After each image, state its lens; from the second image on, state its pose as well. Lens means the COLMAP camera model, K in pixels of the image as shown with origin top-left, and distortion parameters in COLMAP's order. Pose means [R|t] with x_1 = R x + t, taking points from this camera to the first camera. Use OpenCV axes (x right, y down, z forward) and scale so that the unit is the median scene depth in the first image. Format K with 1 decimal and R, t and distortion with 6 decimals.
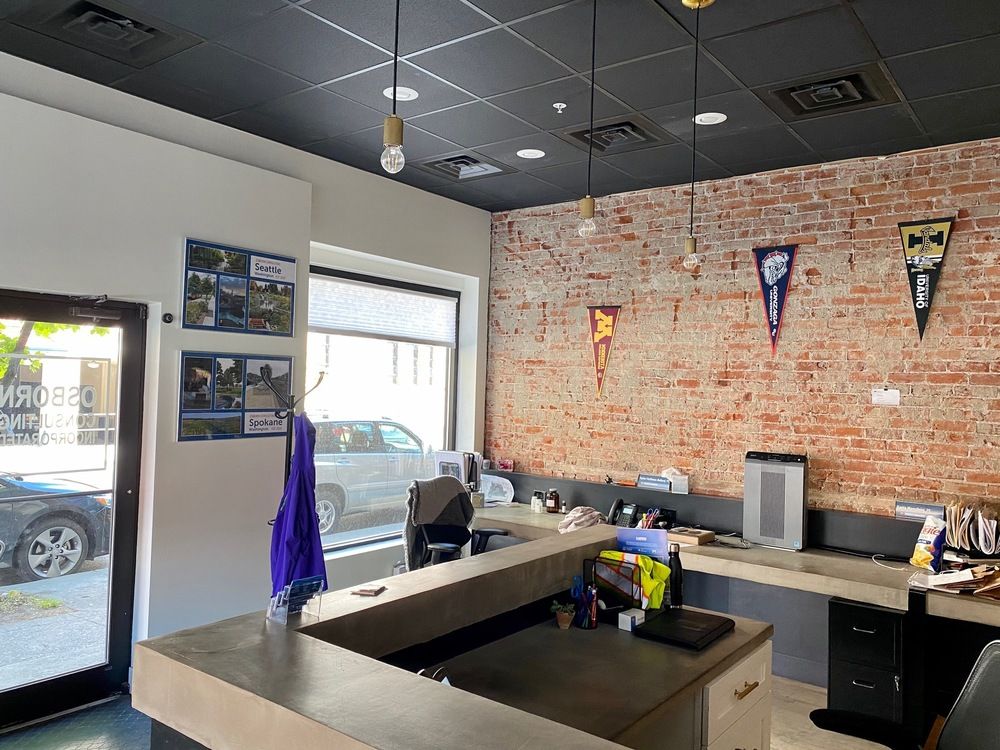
lens RADIAL K [[763.8, 0, 500.0], [0, 763.8, 375.0], [0, 0, 1]] dist [0.013685, 0.002801]
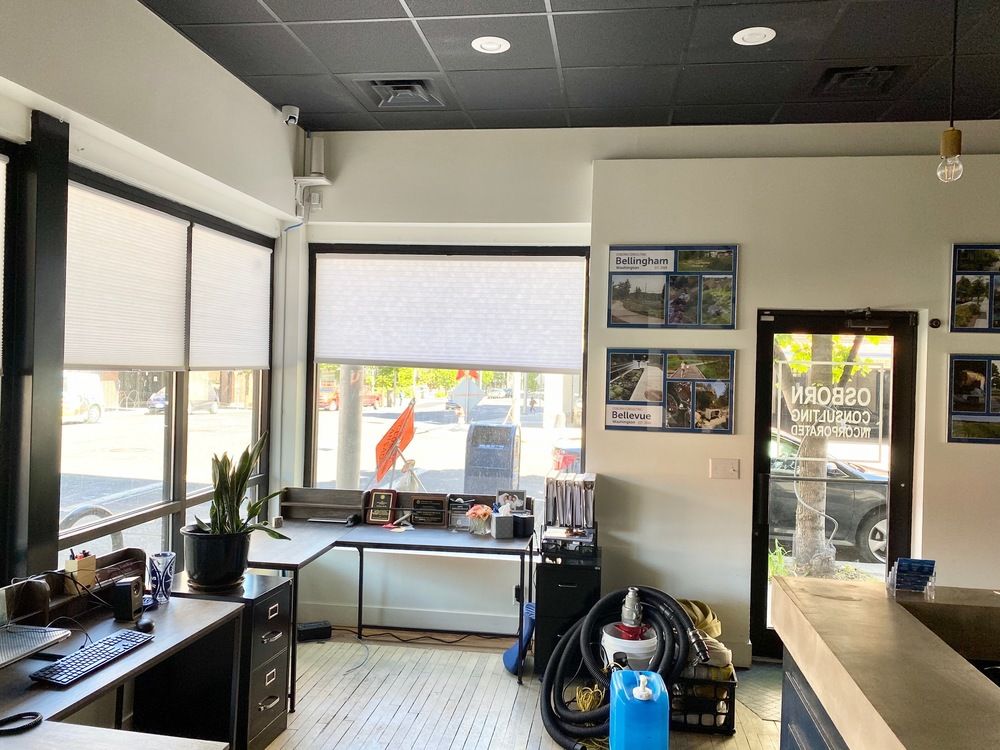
lens RADIAL K [[763.8, 0, 500.0], [0, 763.8, 375.0], [0, 0, 1]] dist [0.013685, 0.002801]
pose [[0.477993, -0.007944, -0.878328, 0.198595], [0.001096, 0.999964, -0.008448, 0.004342], [0.878363, 0.003076, 0.477984, -0.022349]]
